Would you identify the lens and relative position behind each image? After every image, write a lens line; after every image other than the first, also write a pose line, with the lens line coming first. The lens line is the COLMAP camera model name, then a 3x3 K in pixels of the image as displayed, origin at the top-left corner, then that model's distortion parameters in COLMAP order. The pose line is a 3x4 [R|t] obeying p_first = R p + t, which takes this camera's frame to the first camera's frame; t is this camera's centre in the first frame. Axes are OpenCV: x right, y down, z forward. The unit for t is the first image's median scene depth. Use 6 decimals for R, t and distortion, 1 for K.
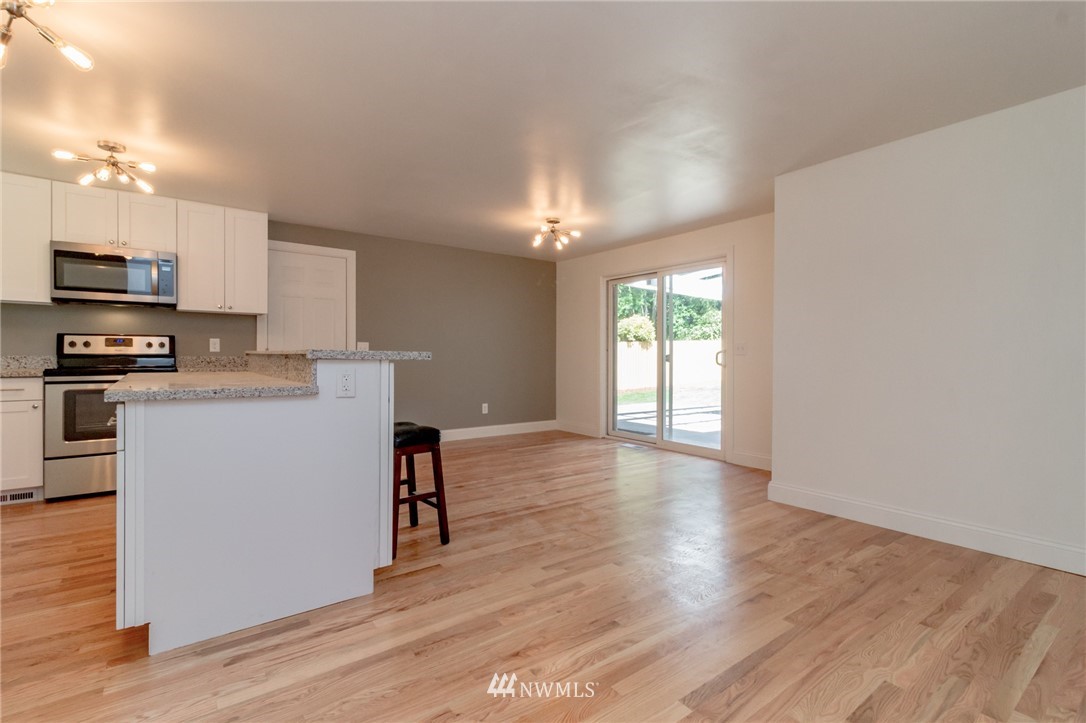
lens RADIAL K [[498.1, 0, 546.6], [0, 498.1, 353.9], [0, 0, 1]] dist [0.010881, -0.000483]
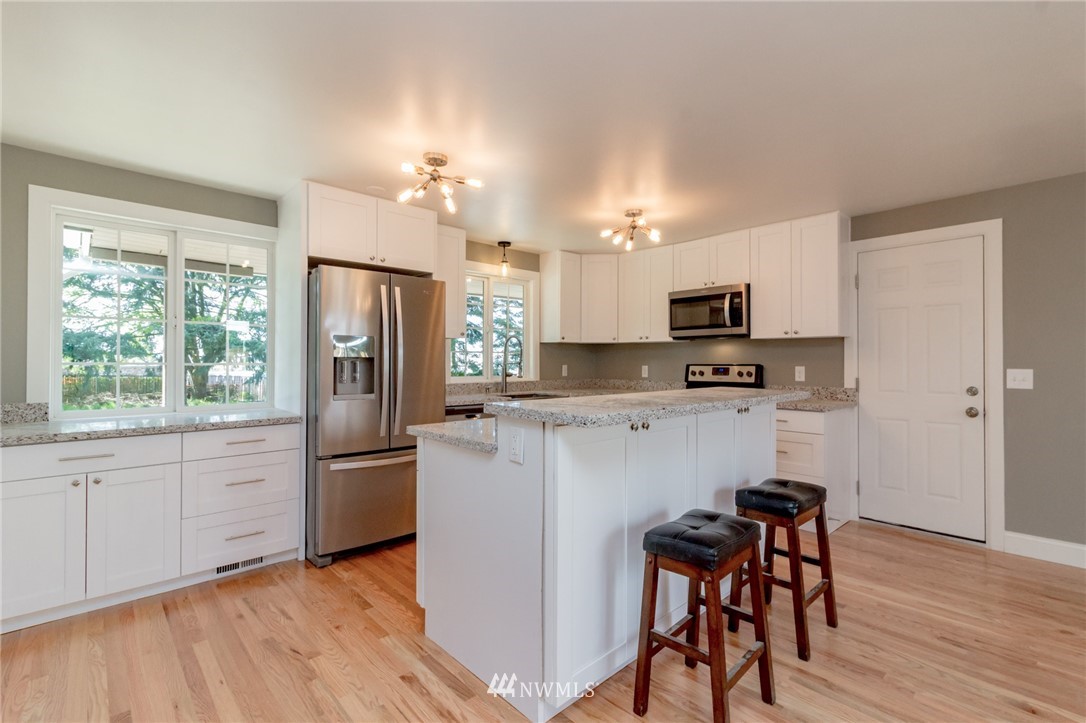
lens RADIAL K [[498.1, 0, 550.6], [0, 498.1, 364.6], [0, 0, 1]] dist [0.010881, -0.000483]
pose [[0.099585, -0.004497, -0.995019, 0.234062], [0.000409, 0.999990, -0.004478, -0.035921], [0.995029, 0.000039, 0.099586, 0.546851]]
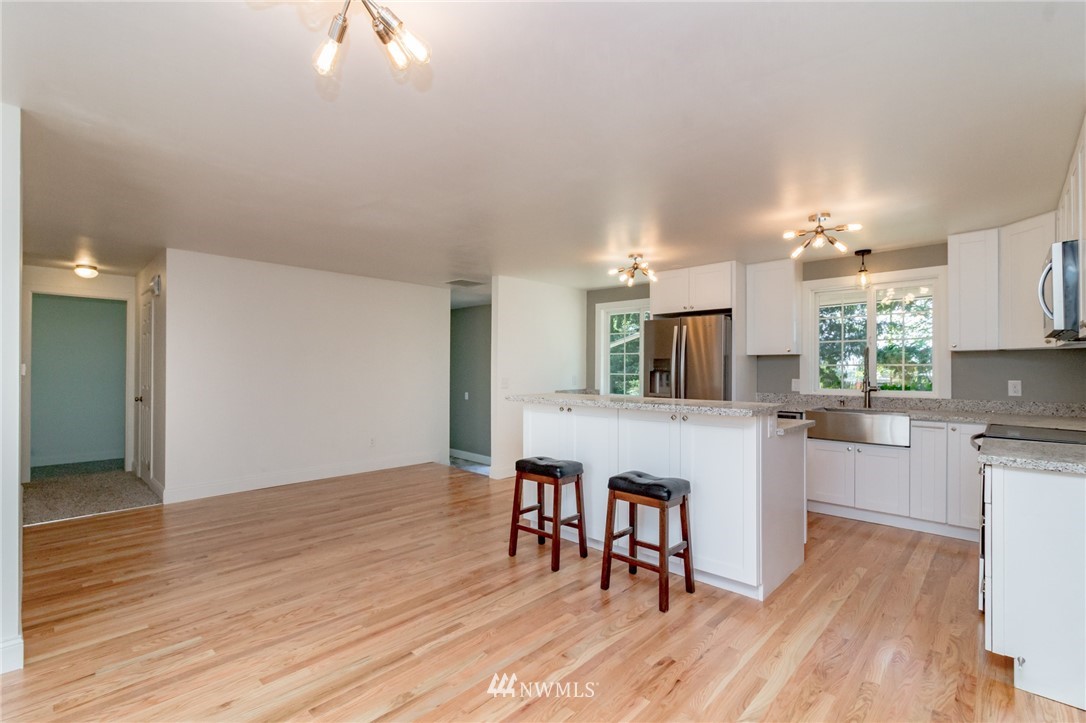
lens RADIAL K [[498.1, 0, 537.1], [0, 498.1, 366.2], [0, 0, 1]] dist [0.010881, -0.000483]
pose [[-0.989781, -0.007033, -0.142424, -0.061049], [-0.006565, 0.999971, -0.003755, -0.059827], [0.142446, -0.002781, -0.989799, 1.608934]]
